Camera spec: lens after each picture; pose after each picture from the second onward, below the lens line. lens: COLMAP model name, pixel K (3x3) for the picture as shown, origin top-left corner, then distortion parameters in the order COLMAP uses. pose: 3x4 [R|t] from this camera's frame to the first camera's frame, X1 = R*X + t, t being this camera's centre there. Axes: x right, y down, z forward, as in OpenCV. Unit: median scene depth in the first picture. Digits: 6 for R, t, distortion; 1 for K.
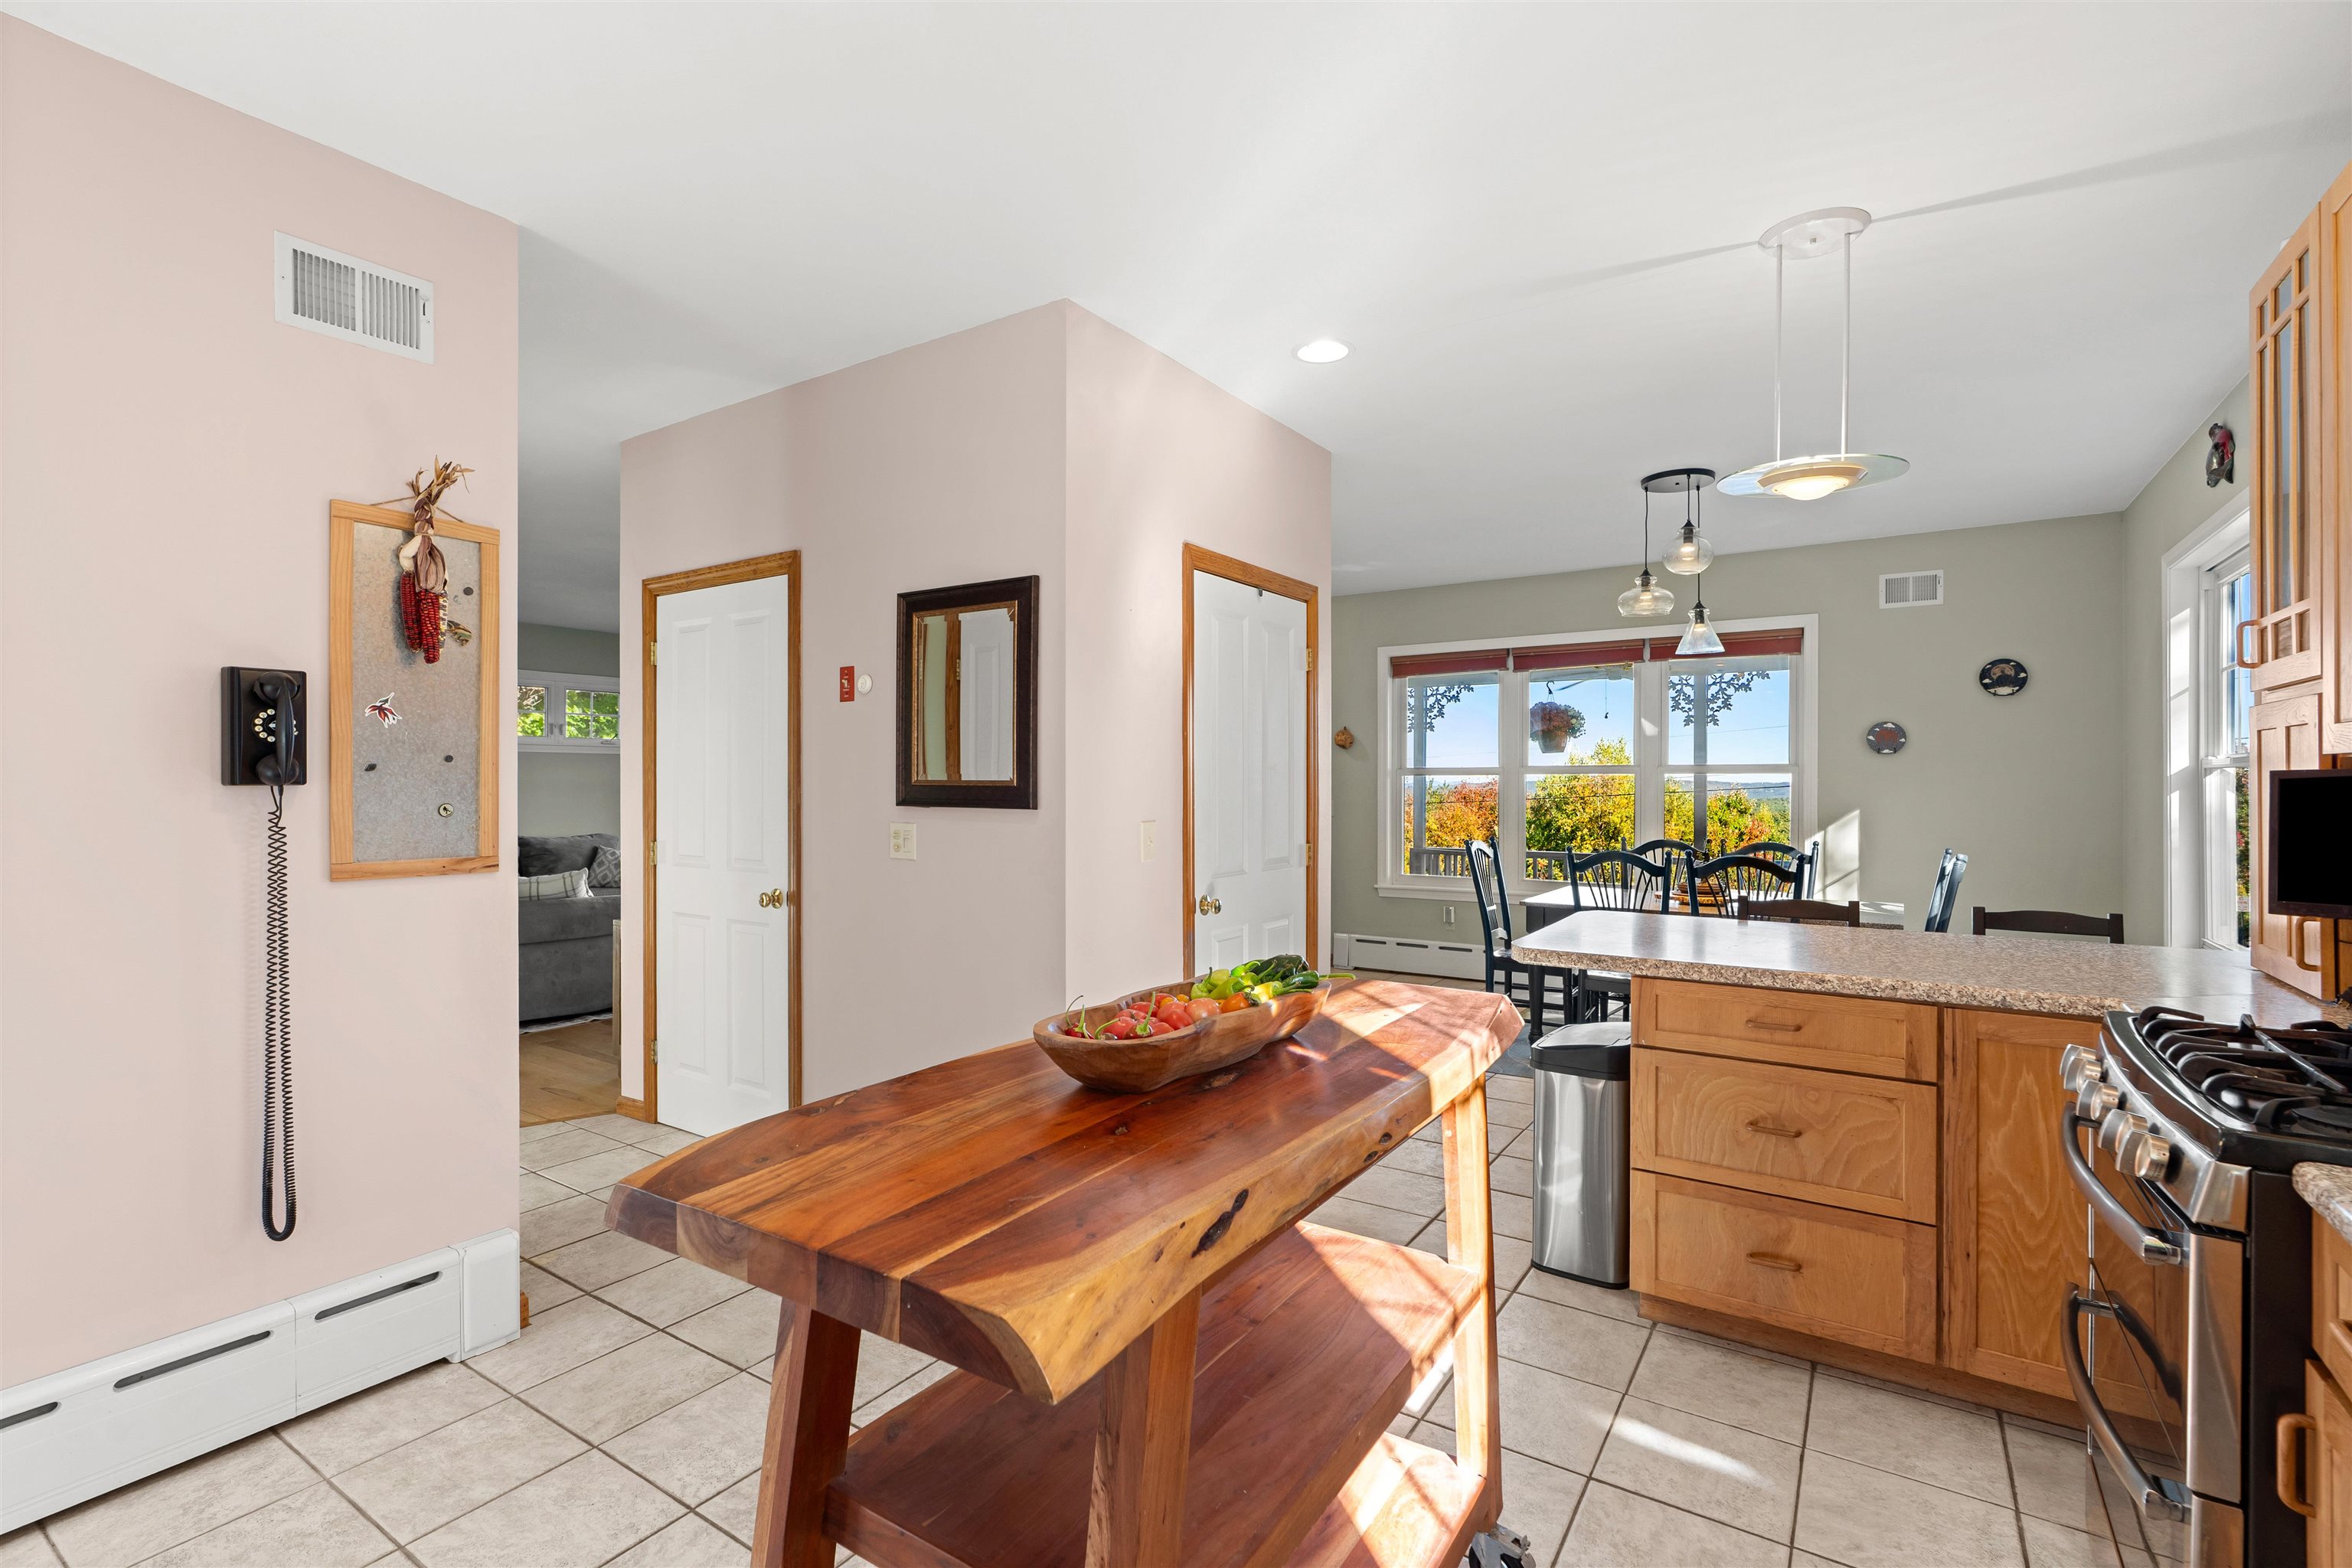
lens RADIAL K [[1068.5, 0, 1174.9], [0, 1068.5, 775.7], [0, 0, 1]] dist [-0.004263, 0.002413]
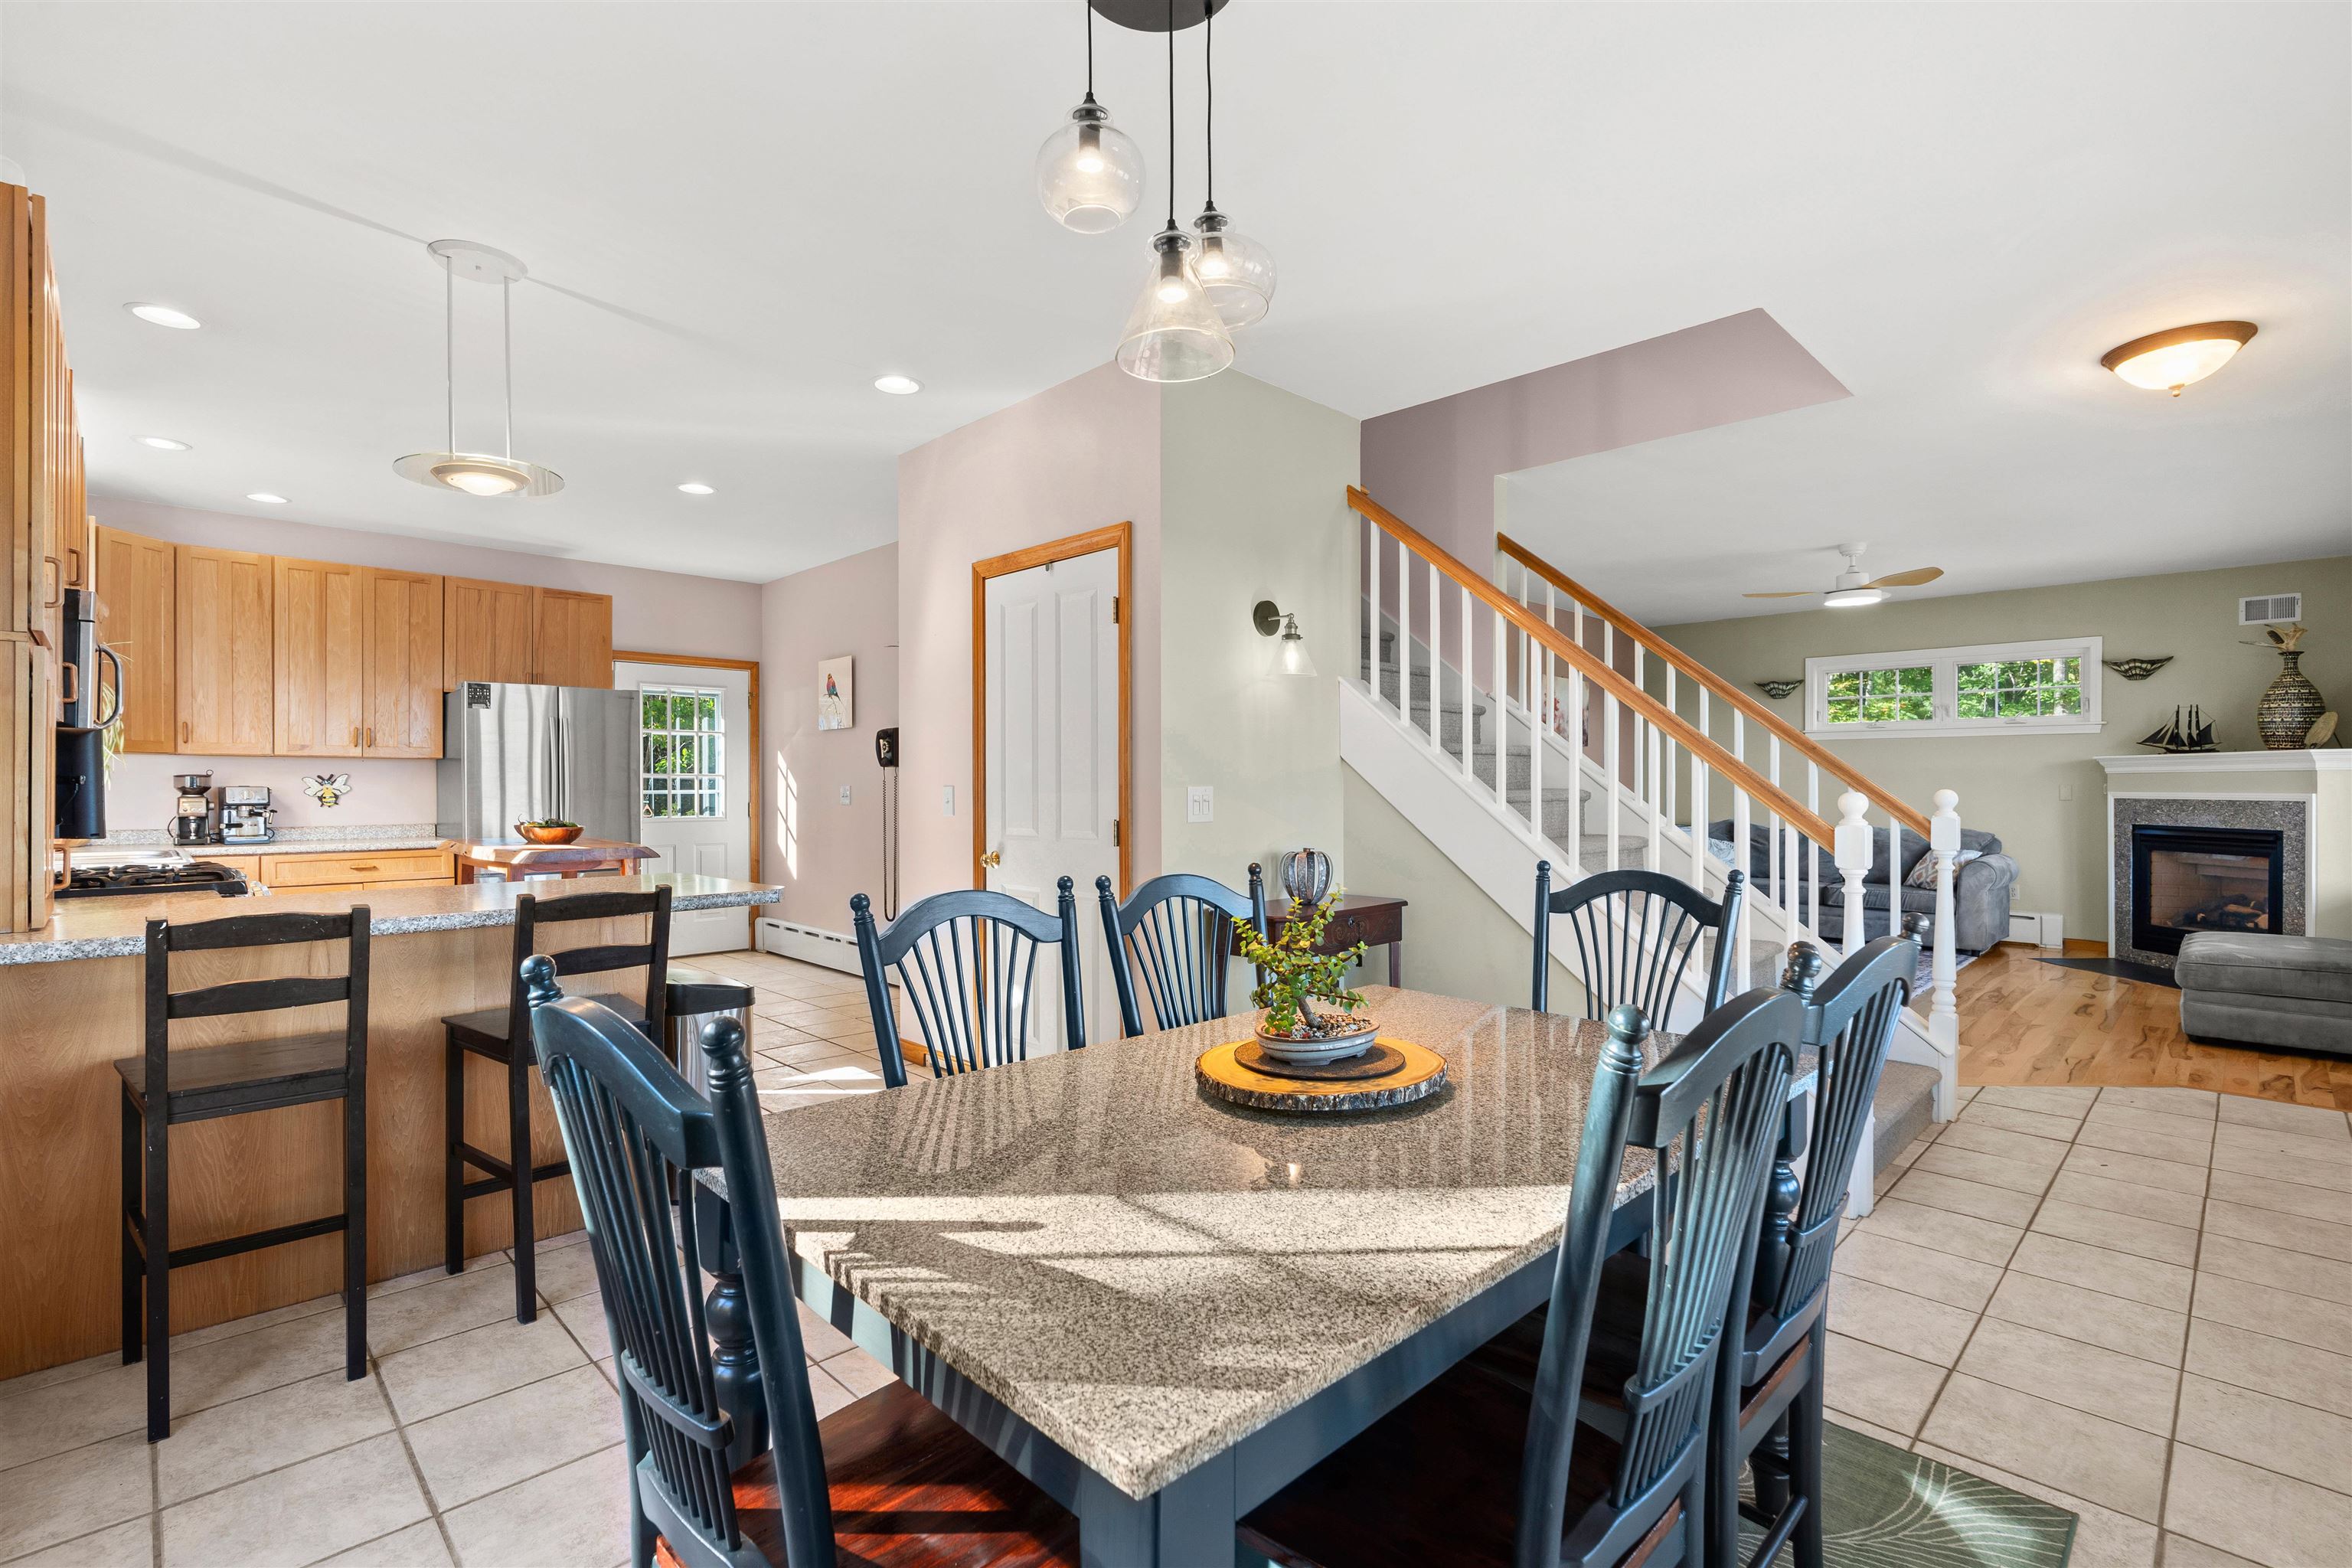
lens RADIAL K [[1068.5, 0, 1185.2], [0, 1068.5, 786.7], [0, 0, 1]] dist [-0.004263, 0.002413]
pose [[-0.214057, 0.000964, -0.976821, 0.741091], [0.008131, 0.999967, -0.000795, 0.028395], [0.976787, -0.008113, -0.214058, 0.944927]]
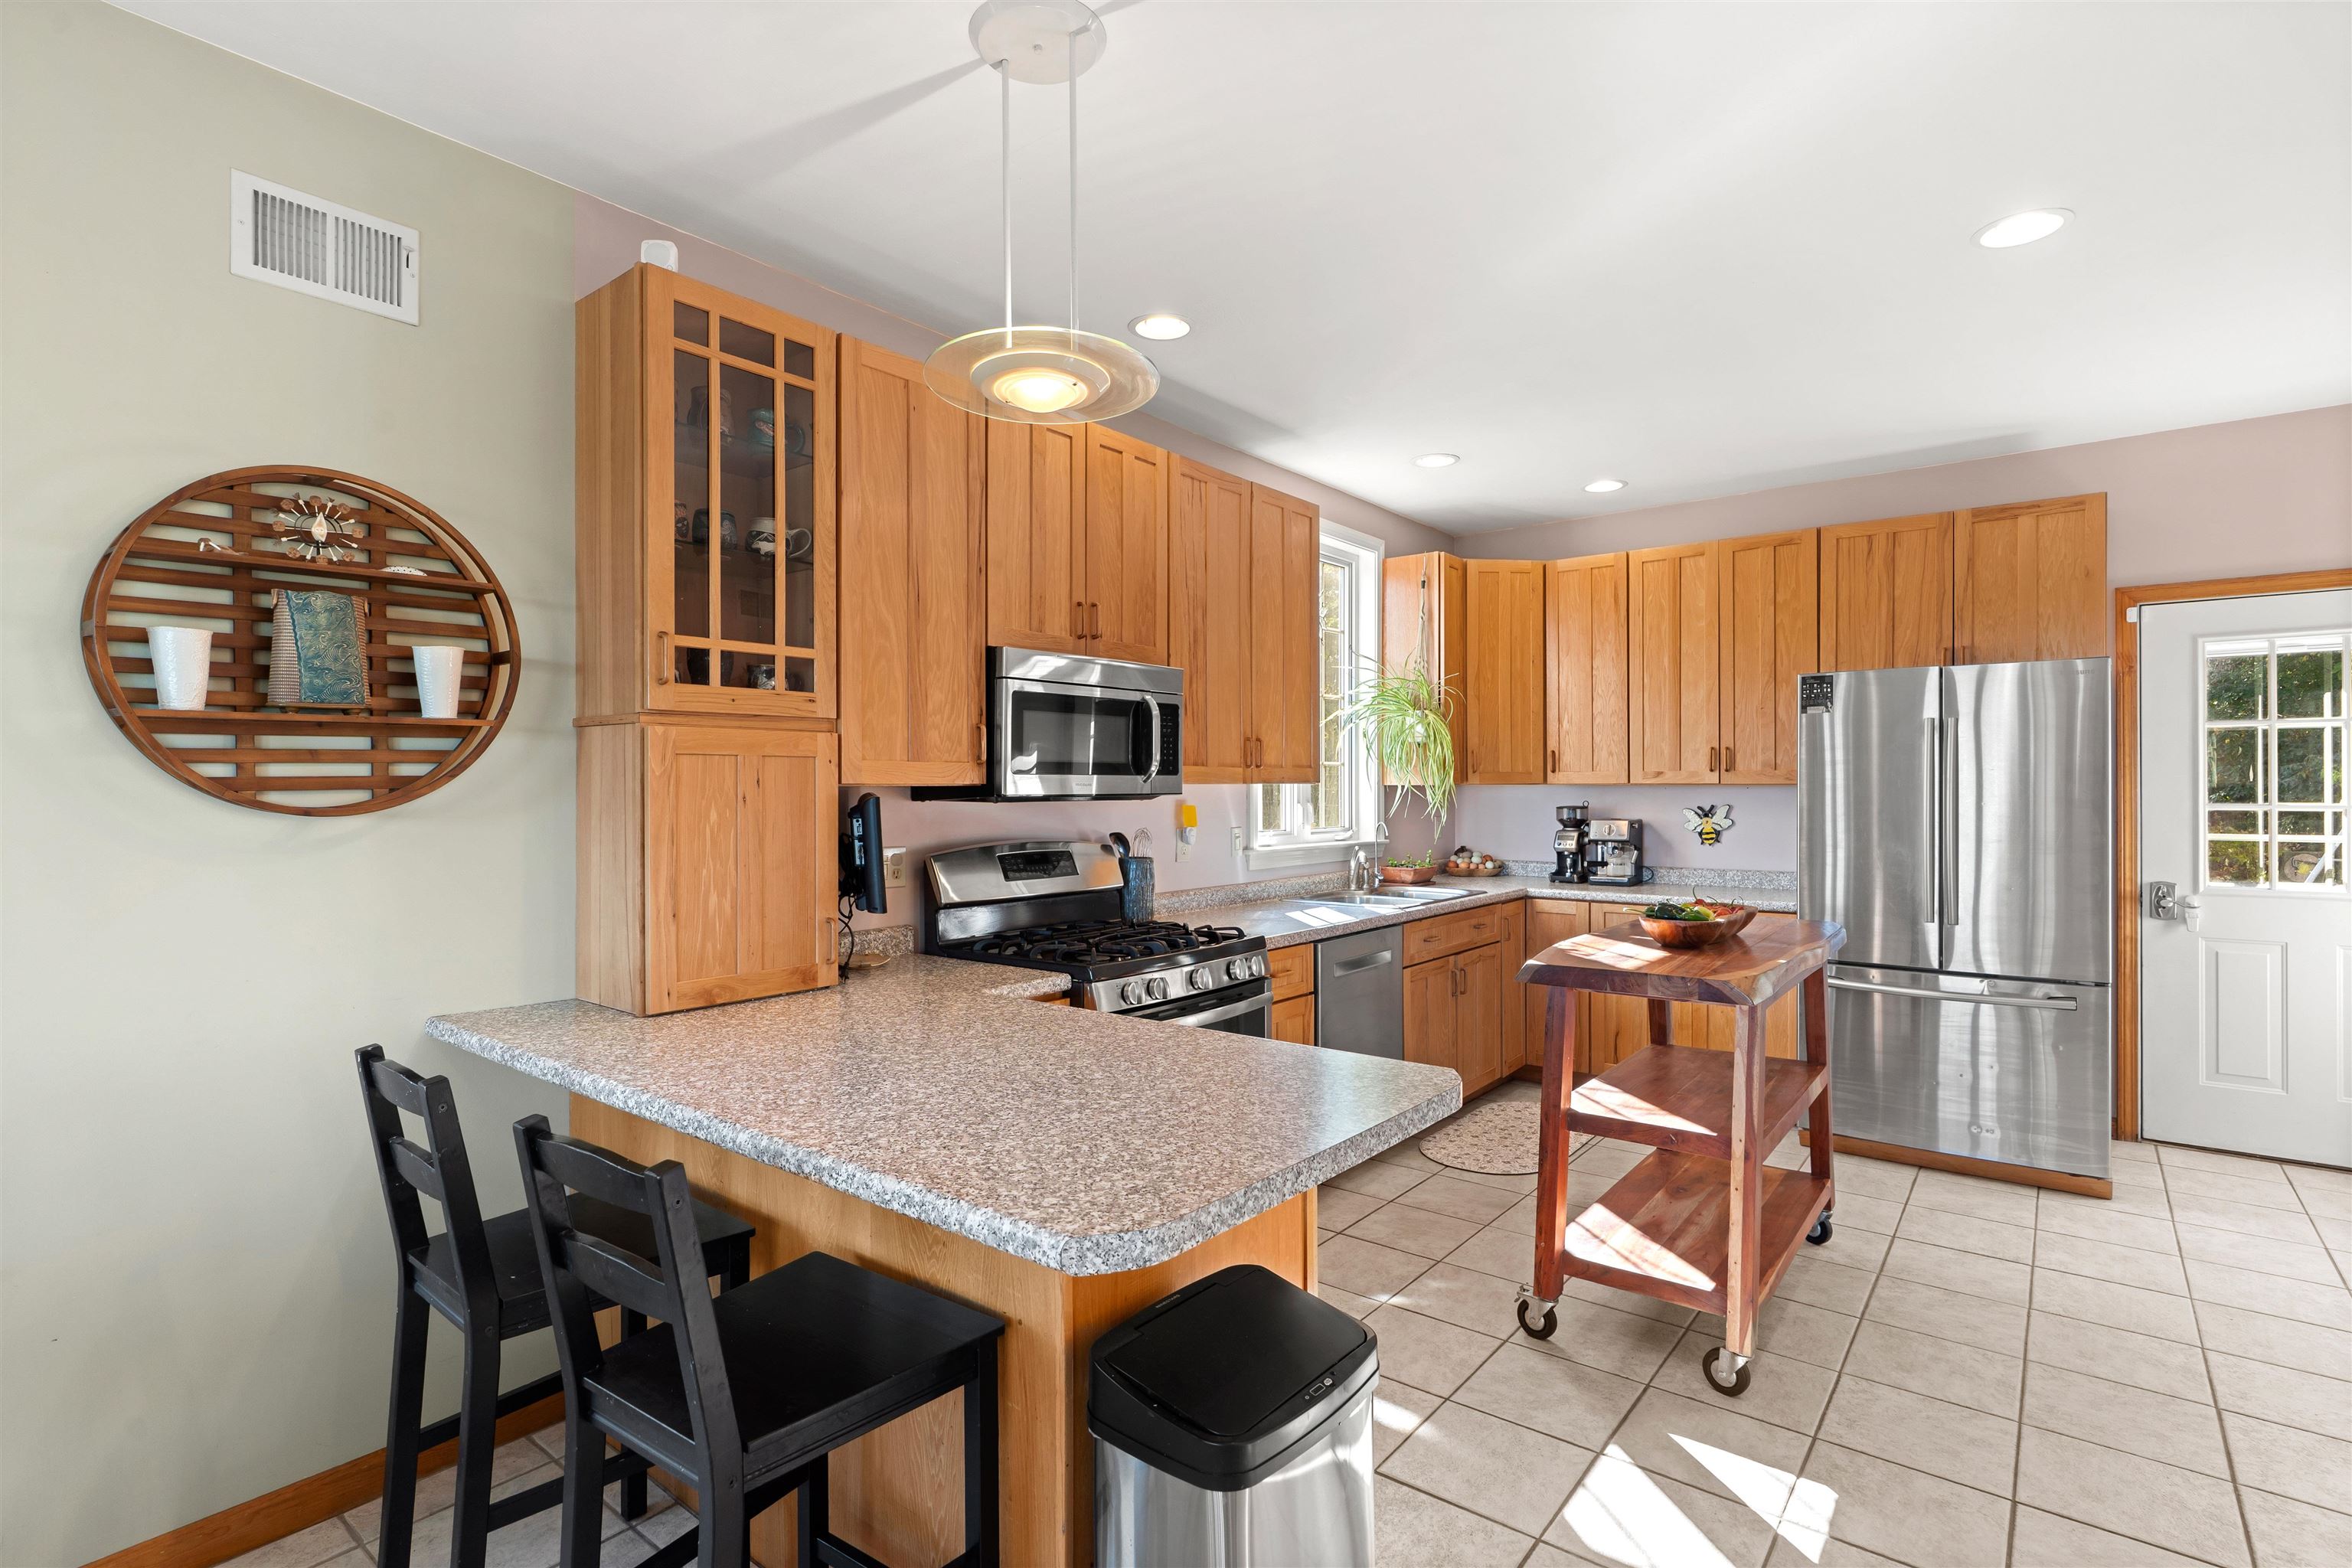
lens RADIAL K [[1126.4, 0, 1174.4], [0, 1126.4, 790.1], [0, 0, 1]] dist [-0.005748, 0.000810]
pose [[-0.995669, 0.005188, 0.092826, 0.210174], [0.004730, 0.999975, -0.005163, -0.002090], [-0.092851, -0.004702, -0.995669, 0.825589]]
